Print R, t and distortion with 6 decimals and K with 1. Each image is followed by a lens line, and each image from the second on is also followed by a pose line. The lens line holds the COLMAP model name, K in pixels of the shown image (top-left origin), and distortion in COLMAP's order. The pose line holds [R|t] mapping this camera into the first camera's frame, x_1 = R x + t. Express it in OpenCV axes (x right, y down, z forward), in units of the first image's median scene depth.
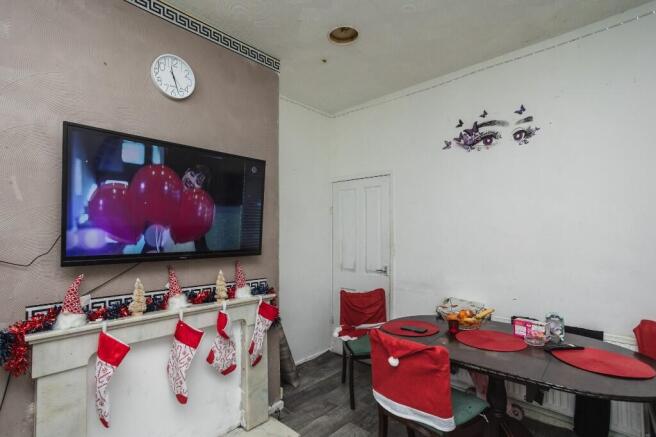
lens RADIAL K [[320.1, 0, 323.4], [0, 320.1, 218.9], [0, 0, 1]] dist [-0.038394, 0.029494]
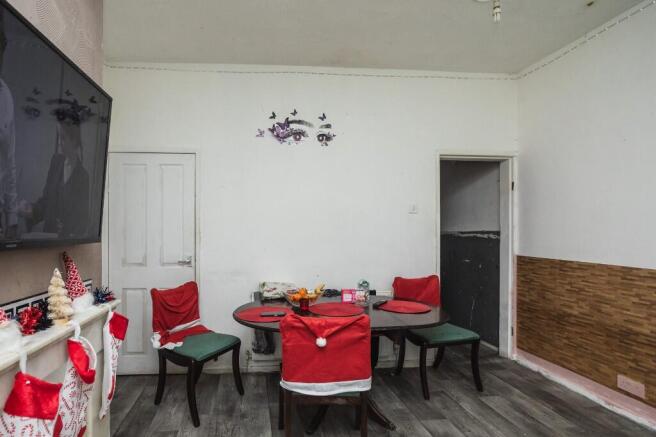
lens RADIAL K [[320.1, 0, 323.4], [0, 320.1, 218.9], [0, 0, 1]] dist [-0.038394, 0.029494]
pose [[0.683136, 0.020419, 0.730005, -0.236026], [-0.035438, 0.999358, 0.005210, 0.032016], [-0.729431, -0.029429, 0.683421, 0.162481]]
